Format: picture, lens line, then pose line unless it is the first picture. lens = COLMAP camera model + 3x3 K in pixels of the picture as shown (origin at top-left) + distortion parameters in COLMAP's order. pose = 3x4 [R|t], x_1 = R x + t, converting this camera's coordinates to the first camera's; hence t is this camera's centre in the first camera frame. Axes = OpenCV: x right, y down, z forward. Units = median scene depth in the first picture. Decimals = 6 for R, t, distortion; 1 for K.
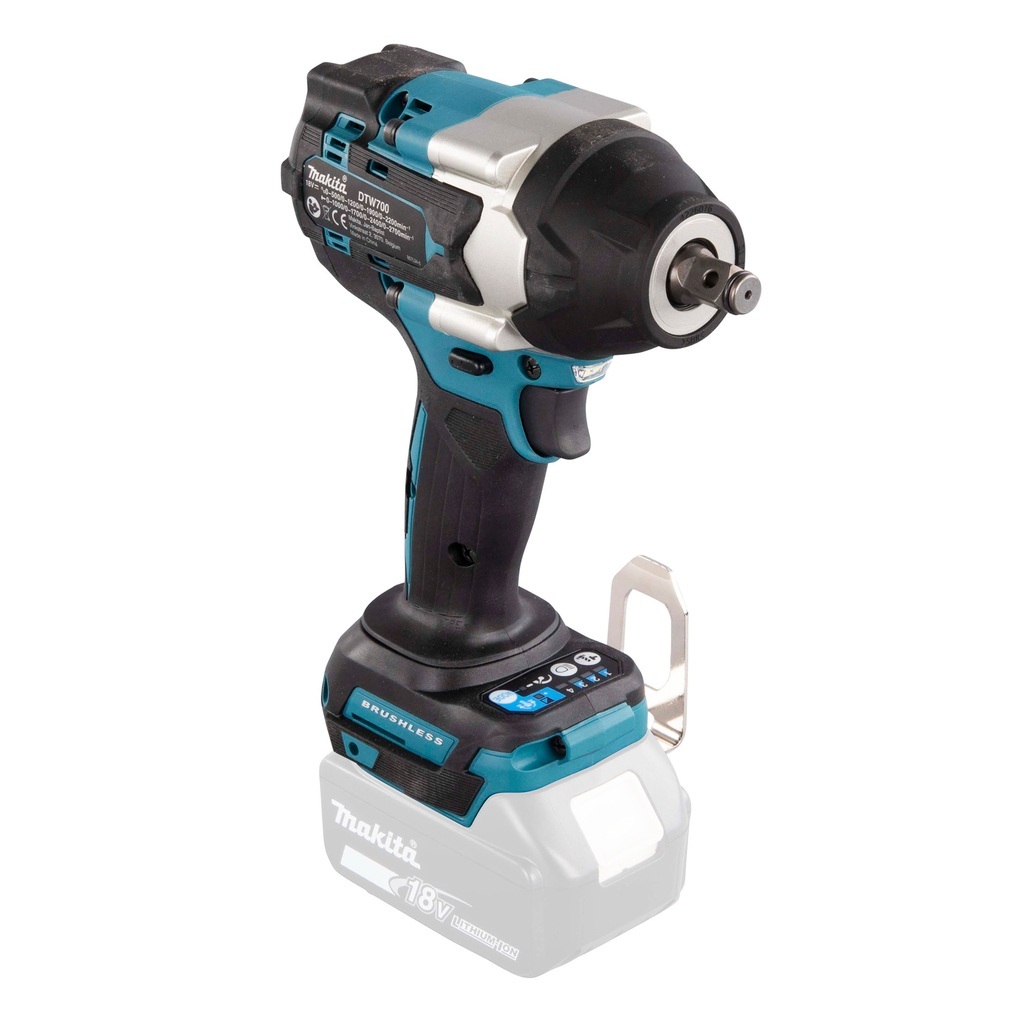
lens RADIAL K [[3589.3, 0, 513.4], [0, 3589.3, 527.9], [0, 0, 1]] dist [0.006175, -0.956930]
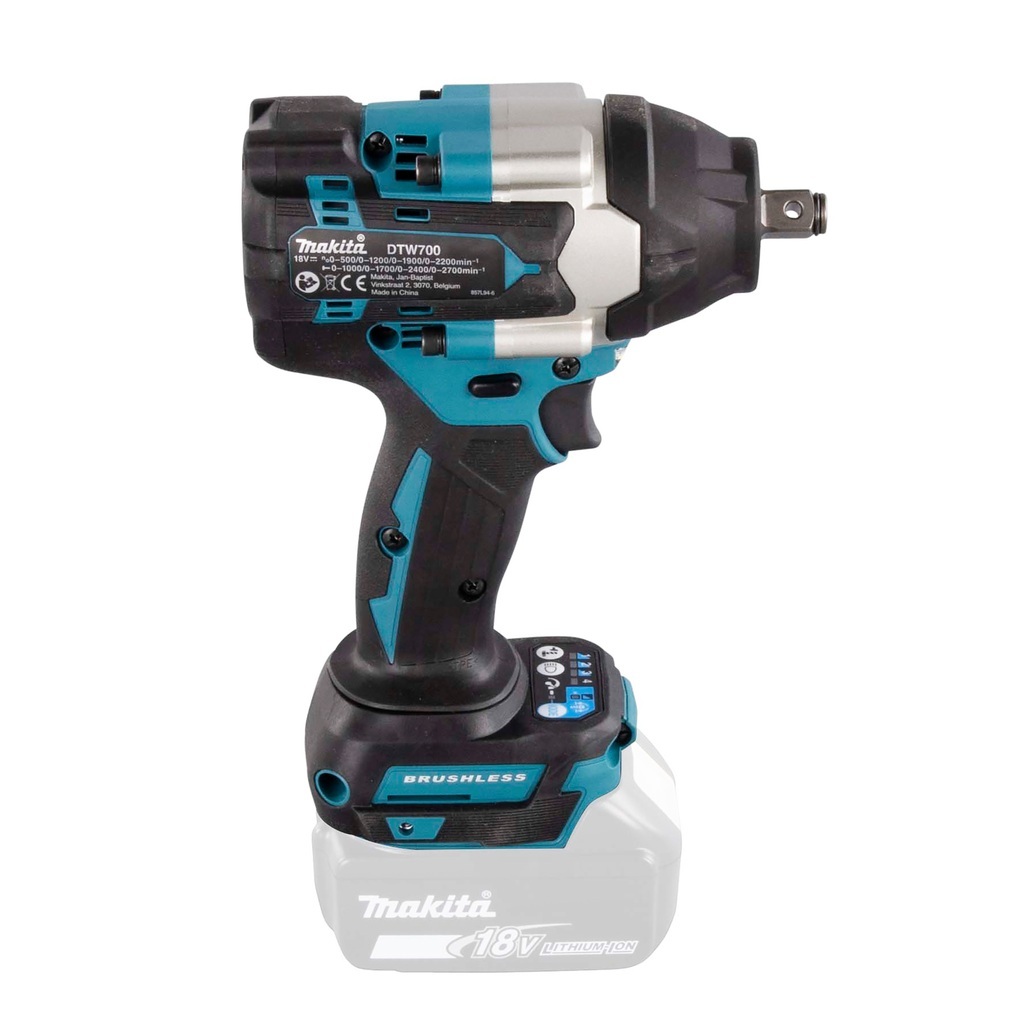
lens RADIAL K [[3033.0, 0, 513.0], [0, 3033.0, 513.0], [0, 0, 1]] dist [-0.093118, 0.974878]
pose [[0.684597, -0.327111, 0.651402, -0.537944], [0.323997, 0.937076, 0.130059, -0.116005], [-0.652957, 0.122014, 0.747502, 0.382407]]
